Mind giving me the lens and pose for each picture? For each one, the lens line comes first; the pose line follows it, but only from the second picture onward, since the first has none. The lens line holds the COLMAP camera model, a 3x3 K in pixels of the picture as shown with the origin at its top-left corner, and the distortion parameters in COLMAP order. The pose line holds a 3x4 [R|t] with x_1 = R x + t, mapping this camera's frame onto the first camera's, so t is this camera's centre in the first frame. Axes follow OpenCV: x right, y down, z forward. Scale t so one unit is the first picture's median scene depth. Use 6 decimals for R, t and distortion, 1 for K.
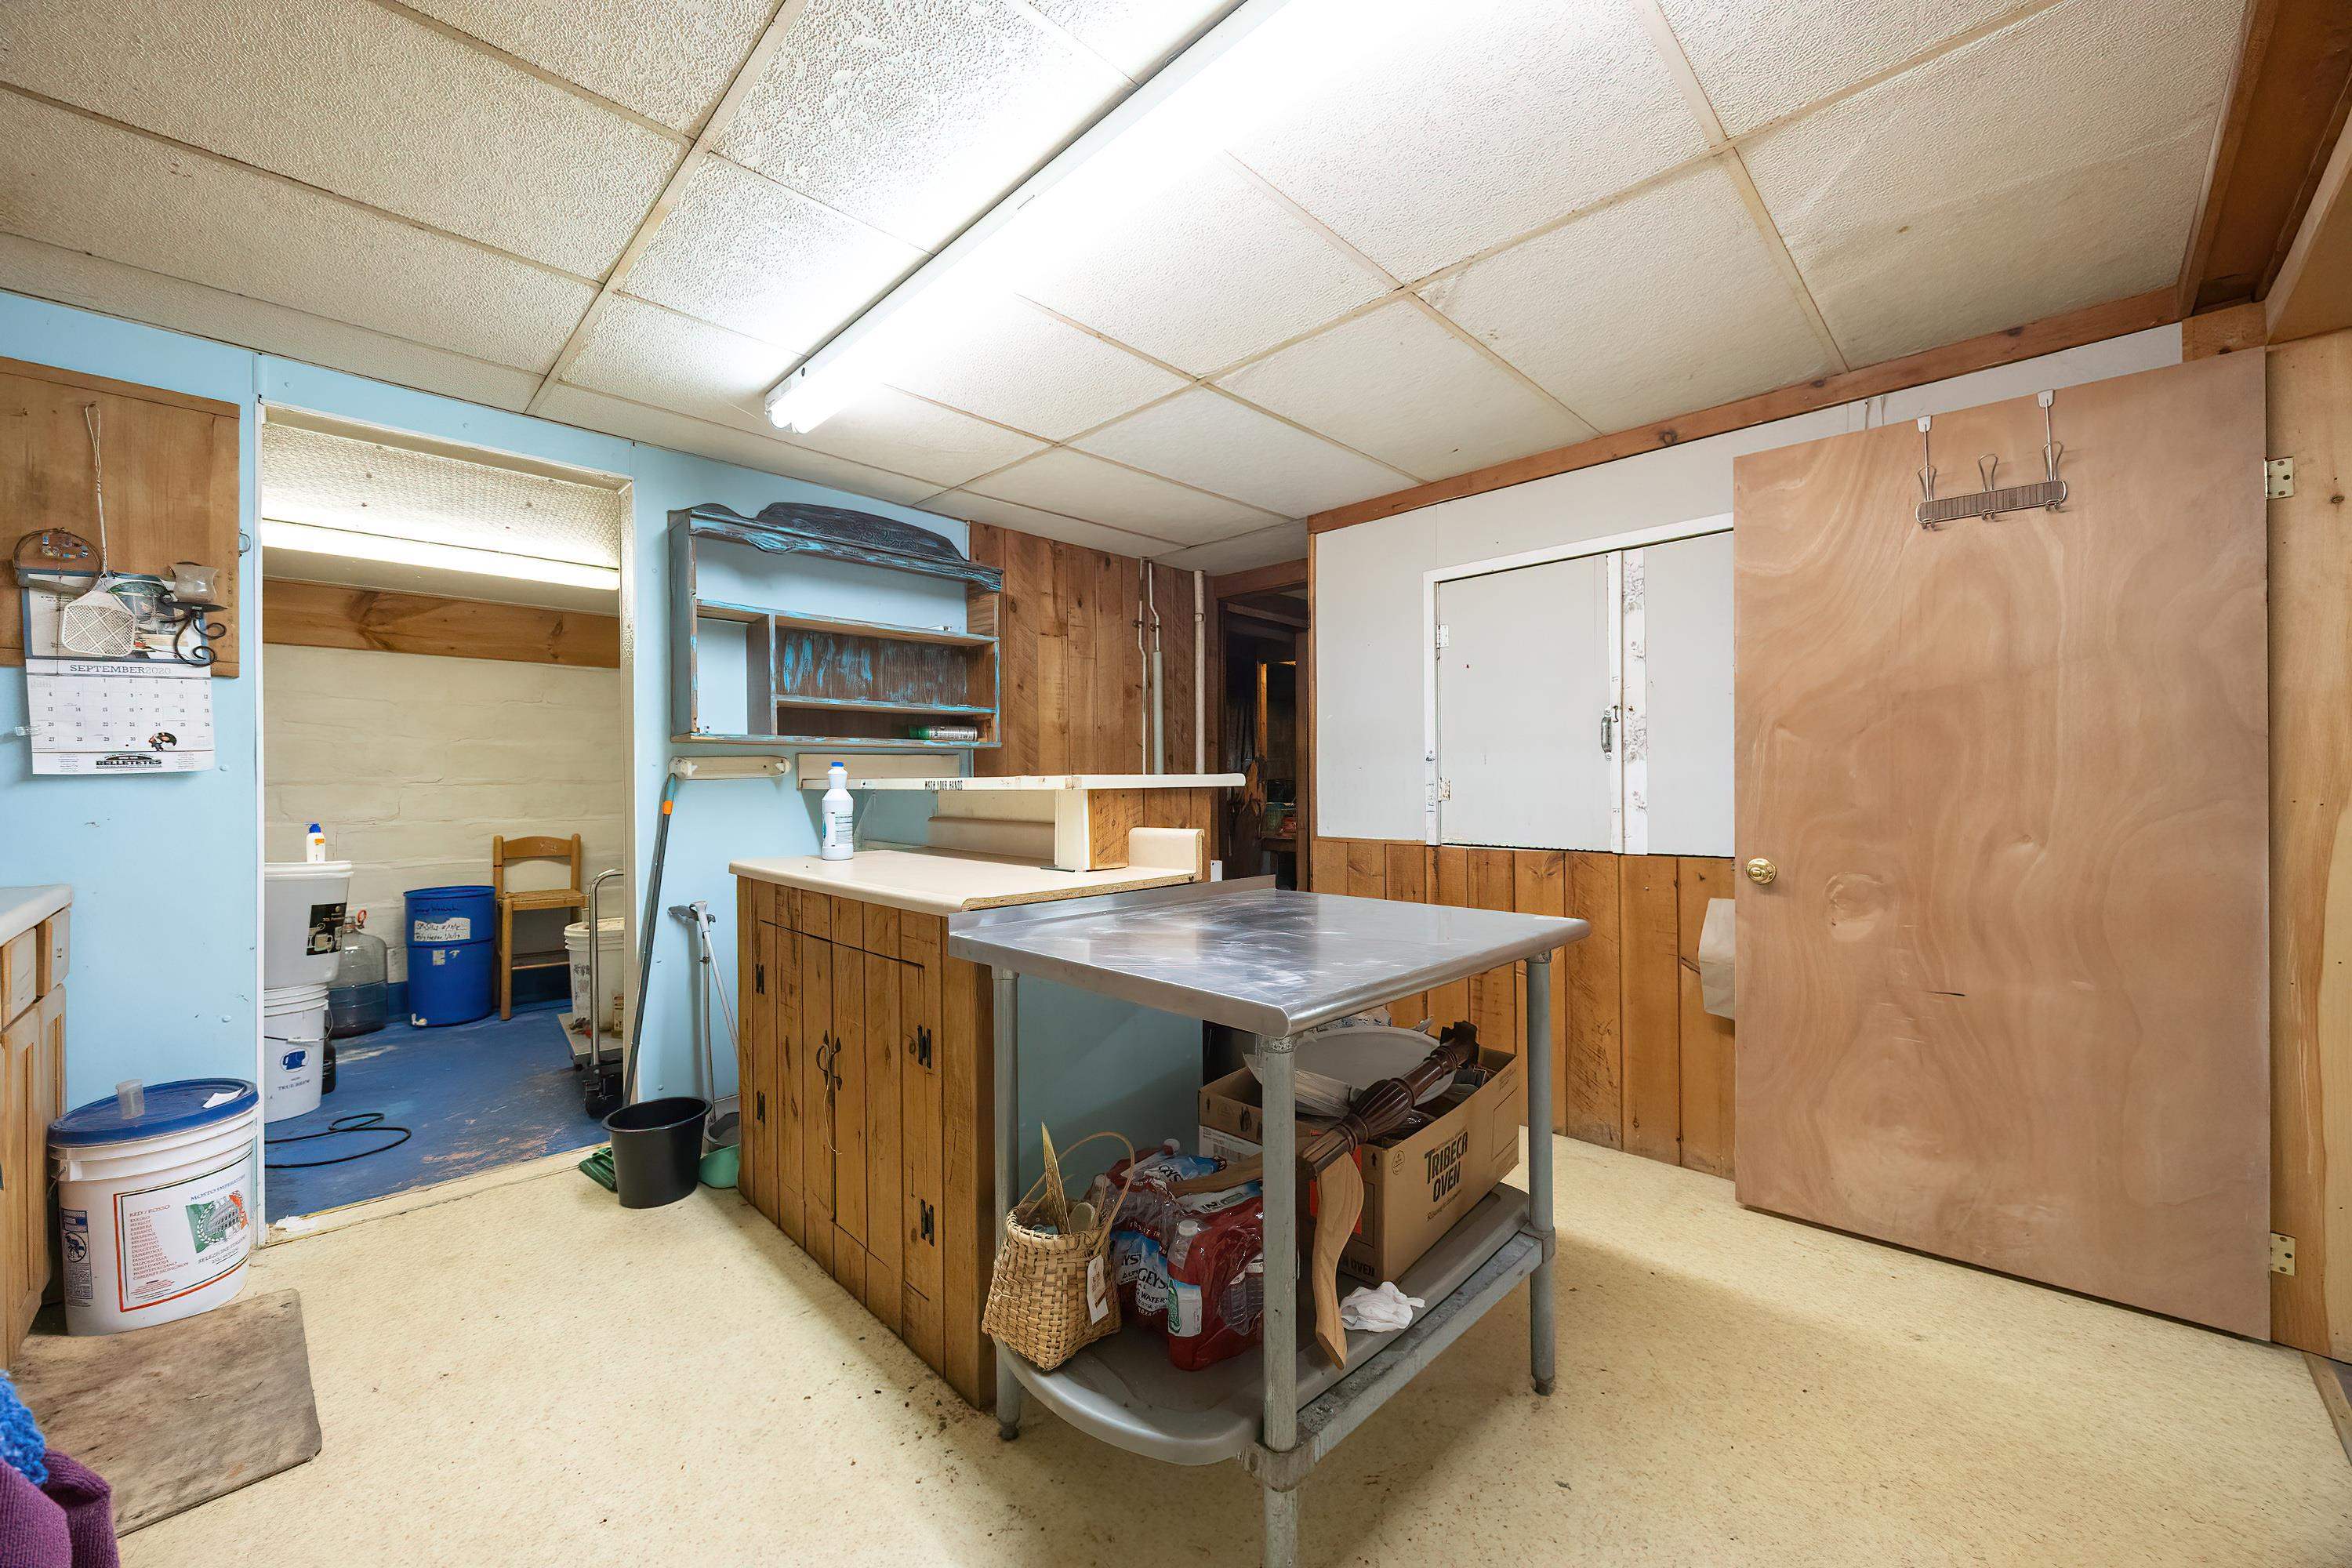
lens RADIAL K [[894.6, 0, 1169.2], [0, 894.6, 780.2], [0, 0, 1]] dist [-0.004220, 0.000405]
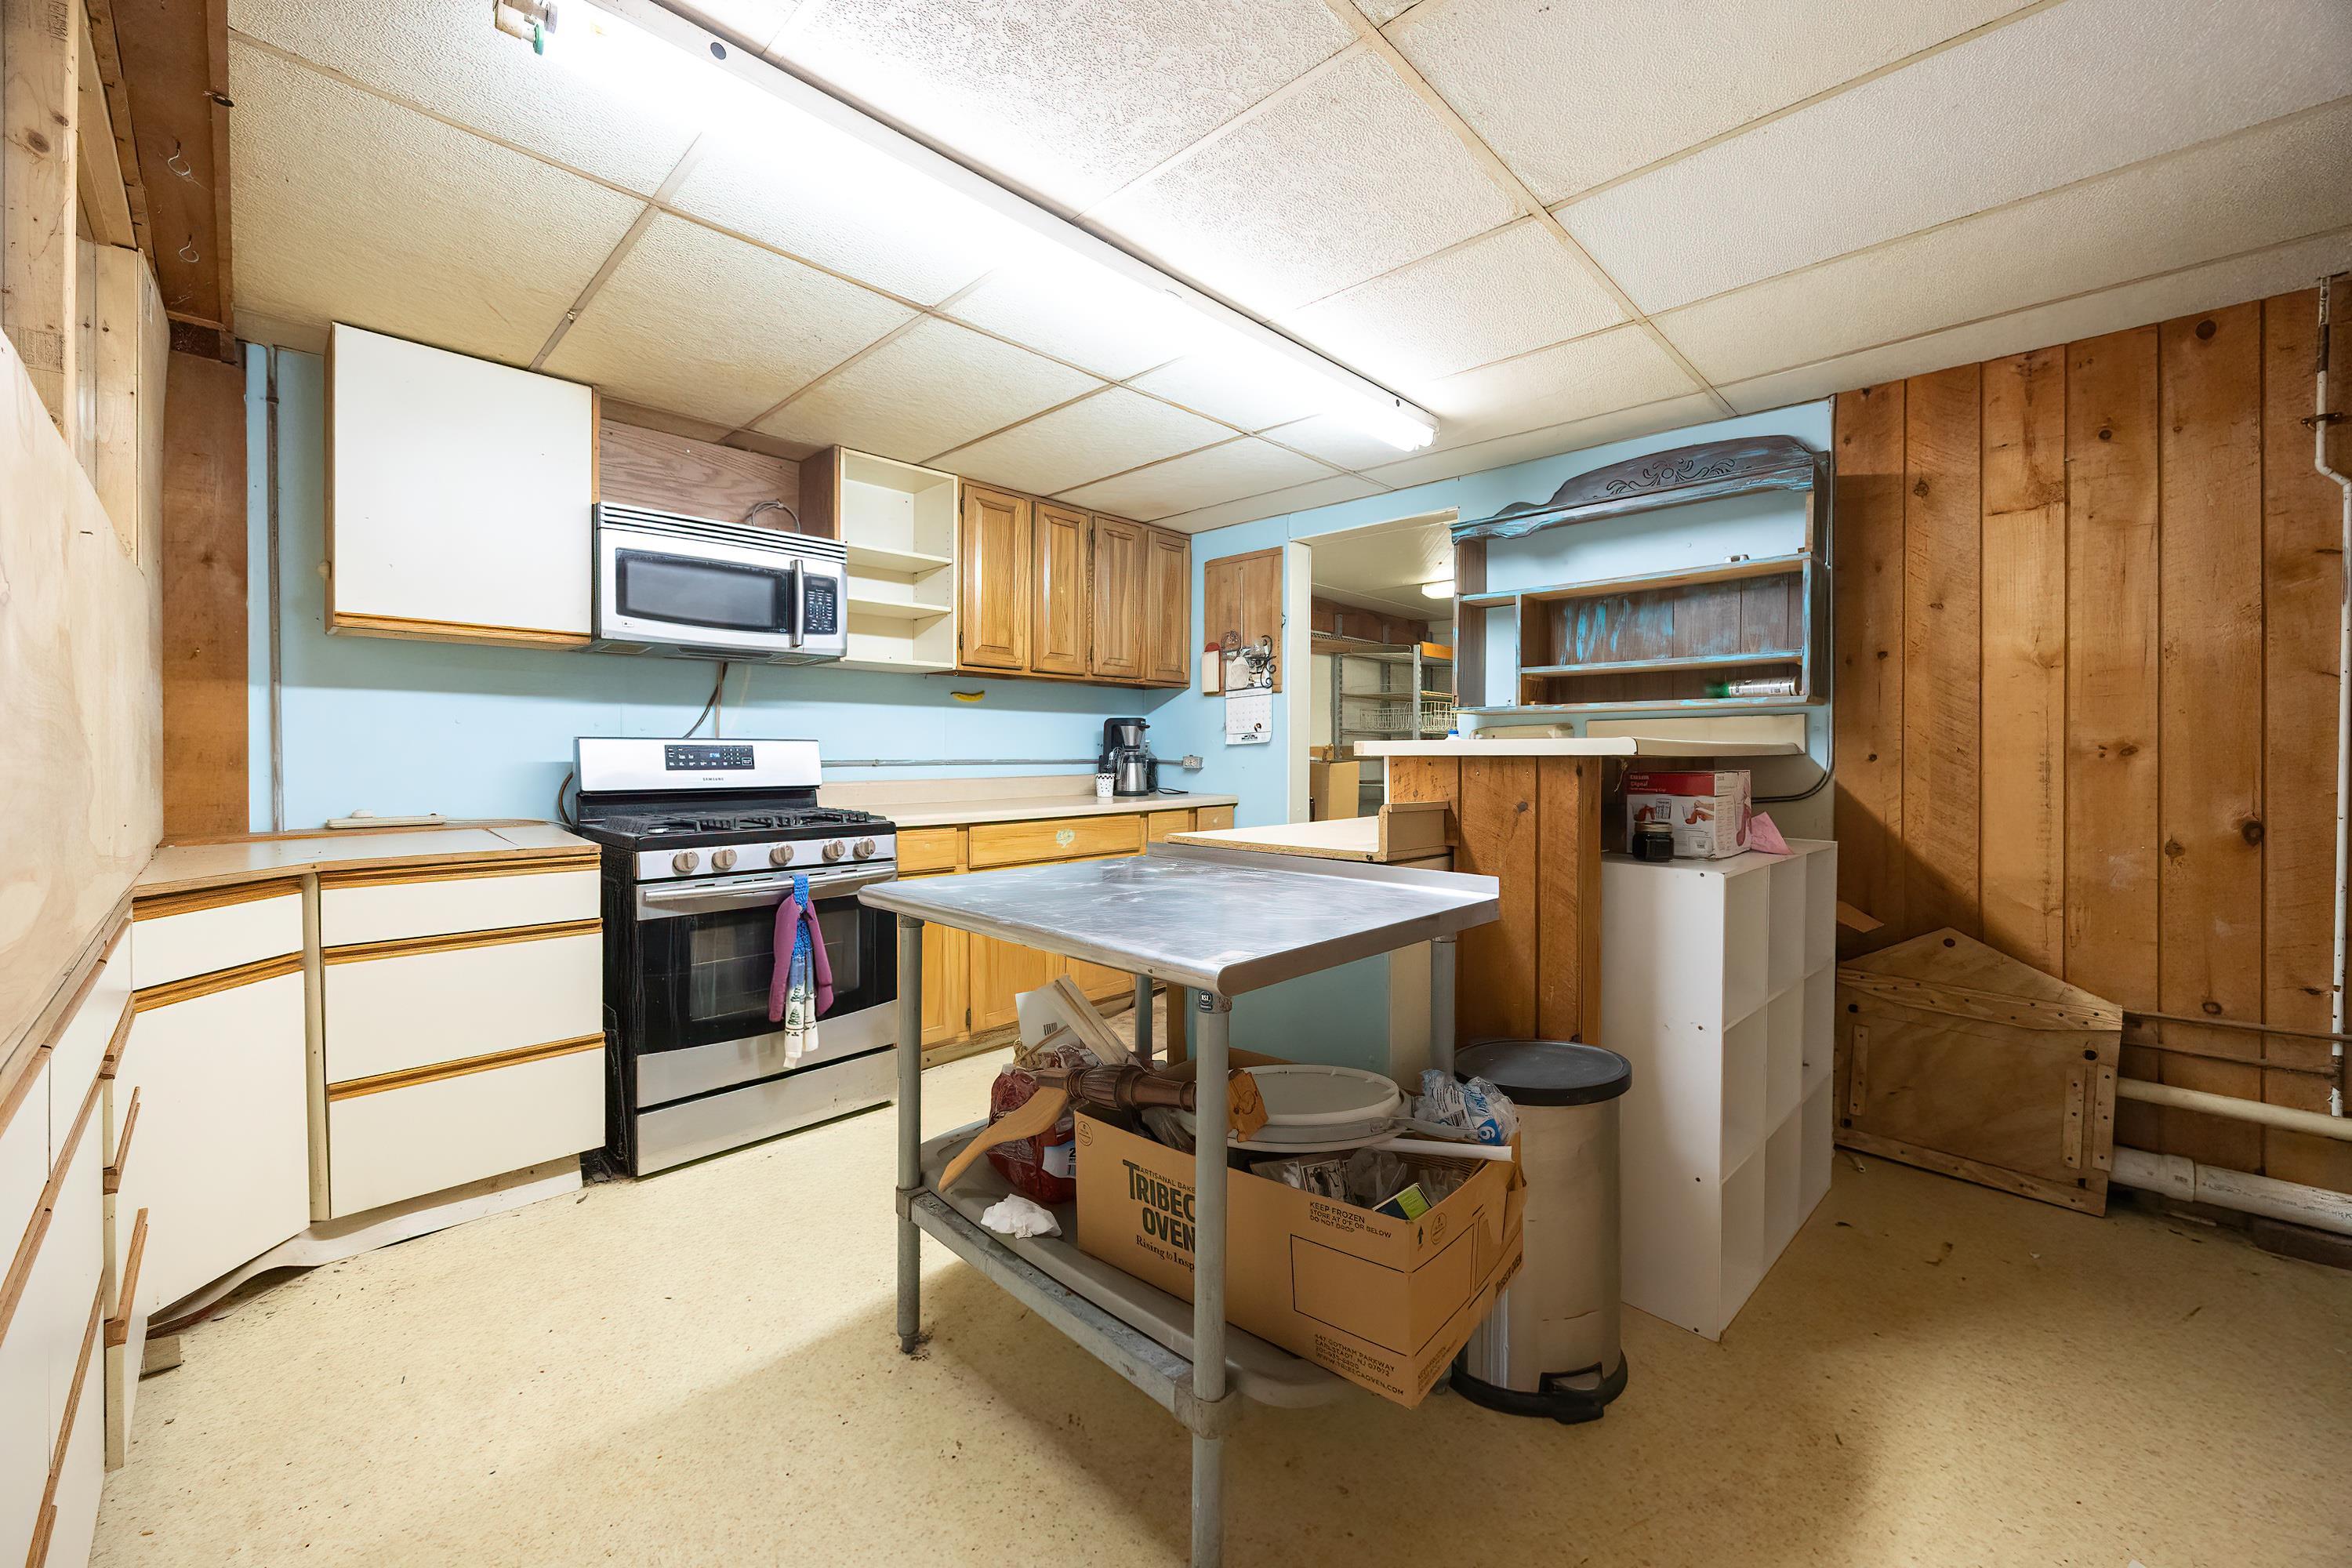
lens RADIAL K [[894.6, 0, 1178.2], [0, 894.6, 764.7], [0, 0, 1]] dist [-0.004220, 0.000405]
pose [[0.027972, 0.020659, -0.999395, 0.612783], [0.001335, 0.999785, 0.020704, -0.001166], [0.999608, -0.001913, 0.027938, 0.531752]]
